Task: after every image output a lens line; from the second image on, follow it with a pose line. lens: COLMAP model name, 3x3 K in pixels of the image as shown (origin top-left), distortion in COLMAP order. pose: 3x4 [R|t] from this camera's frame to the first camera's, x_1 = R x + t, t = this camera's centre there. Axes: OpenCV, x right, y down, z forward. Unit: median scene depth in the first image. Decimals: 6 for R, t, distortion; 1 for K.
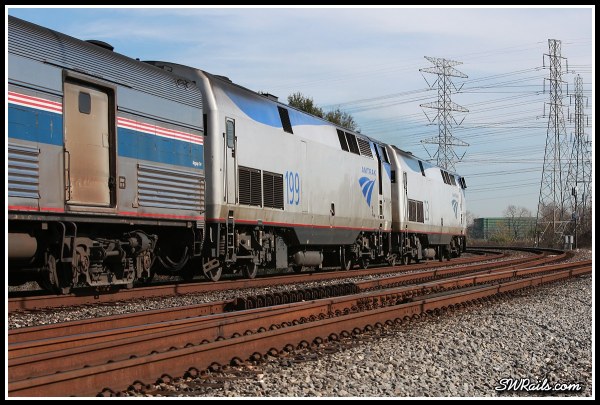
lens RADIAL K [[3111.3, 0, 299.5], [0, 3111.3, 202.1], [0, 0, 1]] dist [1.477198, 0.000000]
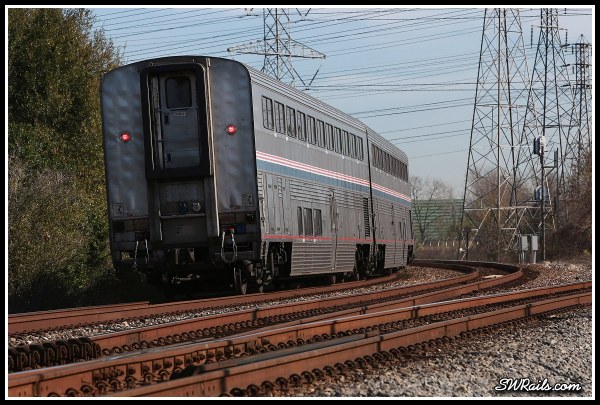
lens RADIAL K [[3111.3, 0, 298.1], [0, 3111.3, 203.2], [0, 0, 1]] dist [1.477198, 0.000000]
pose [[0.991337, -0.006443, 0.131182, -0.015341], [0.009026, 0.999777, -0.019110, 0.014535], [-0.131029, 0.020128, 0.991174, 0.504843]]
